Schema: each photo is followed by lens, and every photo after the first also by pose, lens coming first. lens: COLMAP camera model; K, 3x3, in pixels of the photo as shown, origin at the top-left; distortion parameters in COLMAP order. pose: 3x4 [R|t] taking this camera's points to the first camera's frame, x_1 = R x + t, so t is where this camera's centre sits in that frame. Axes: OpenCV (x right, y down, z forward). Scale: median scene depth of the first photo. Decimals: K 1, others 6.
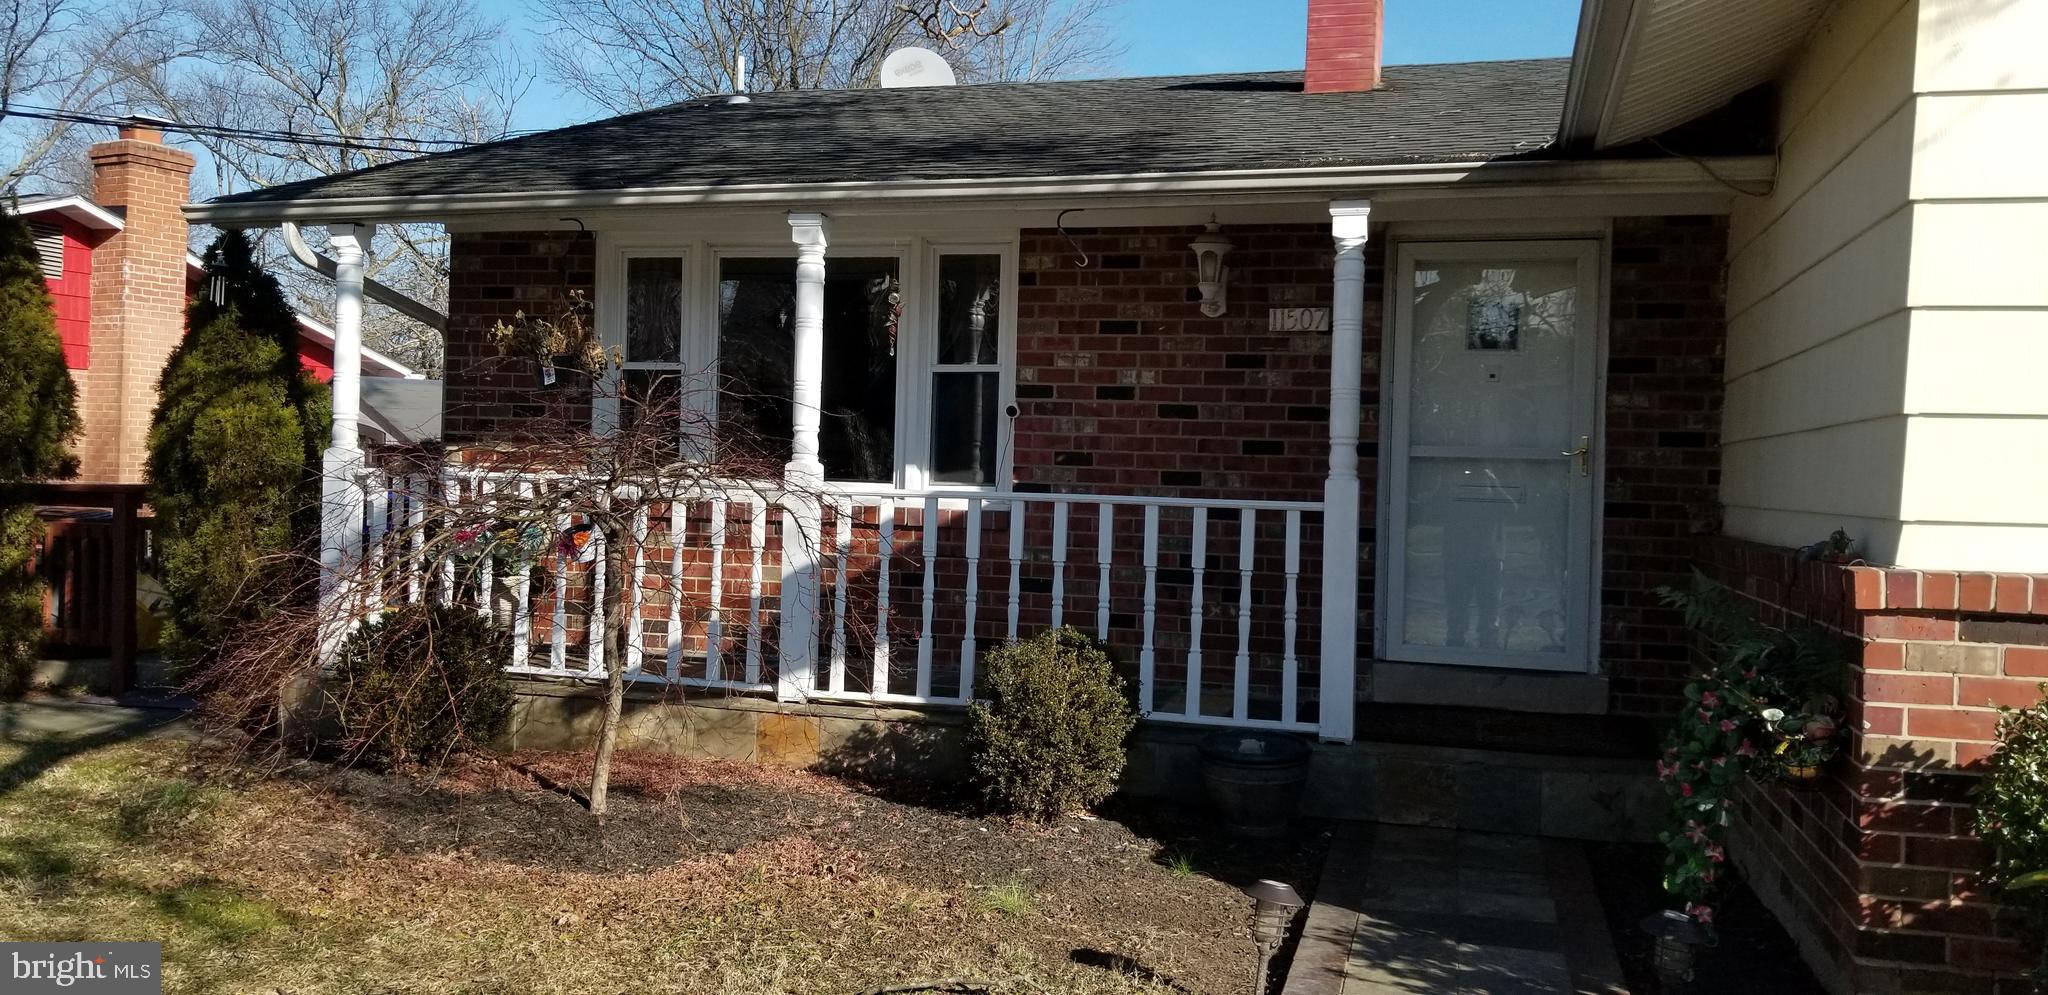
lens RADIAL K [[1700.7, 0, 1024.0], [0, 1700.7, 497.5], [0, 0, 1]] dist [0.118758, 0.000854]
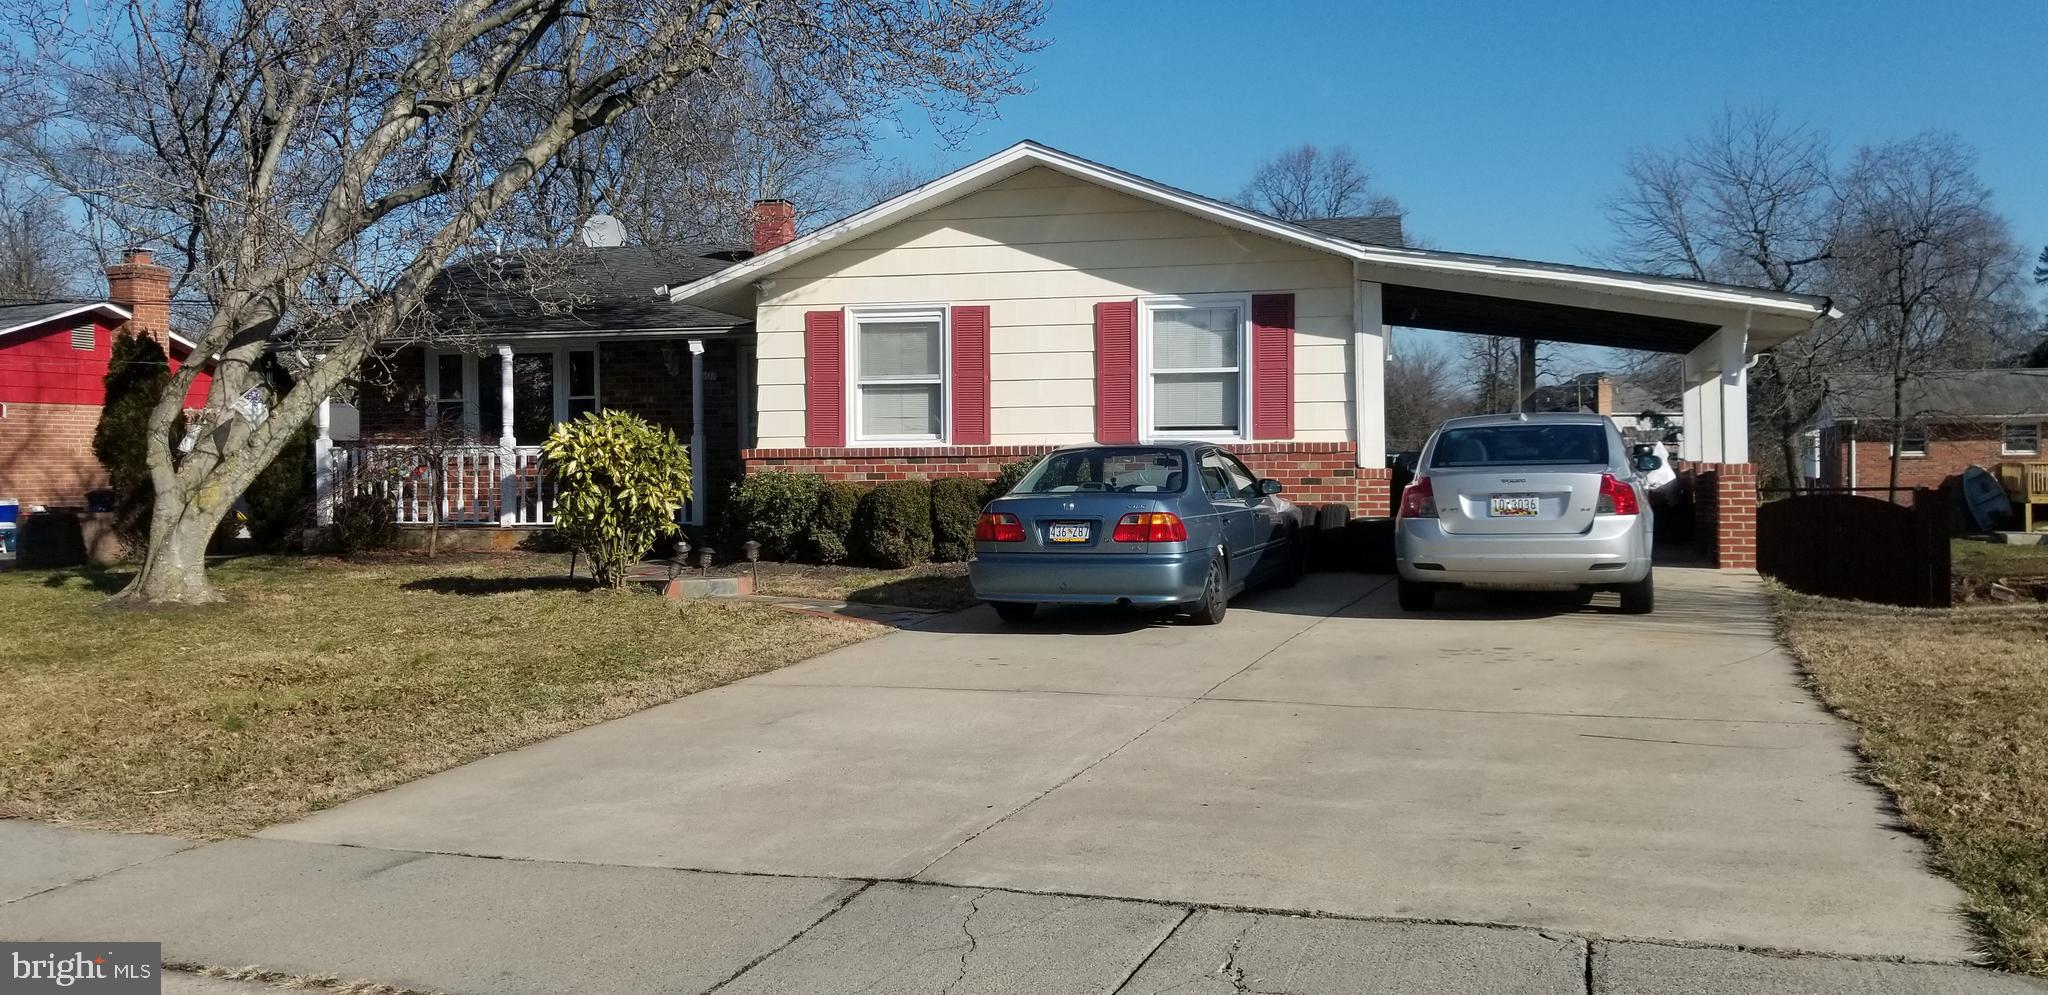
lens RADIAL K [[1590.4, 0, 985.8], [0, 1590.4, 498.0], [0, 0, 1]] dist [0.104554, -0.180526]
pose [[0.995907, -0.040551, 0.080771, 0.399542], [0.039714, 0.999140, 0.011941, 0.072247], [-0.081186, -0.008684, 0.996661, -1.520139]]
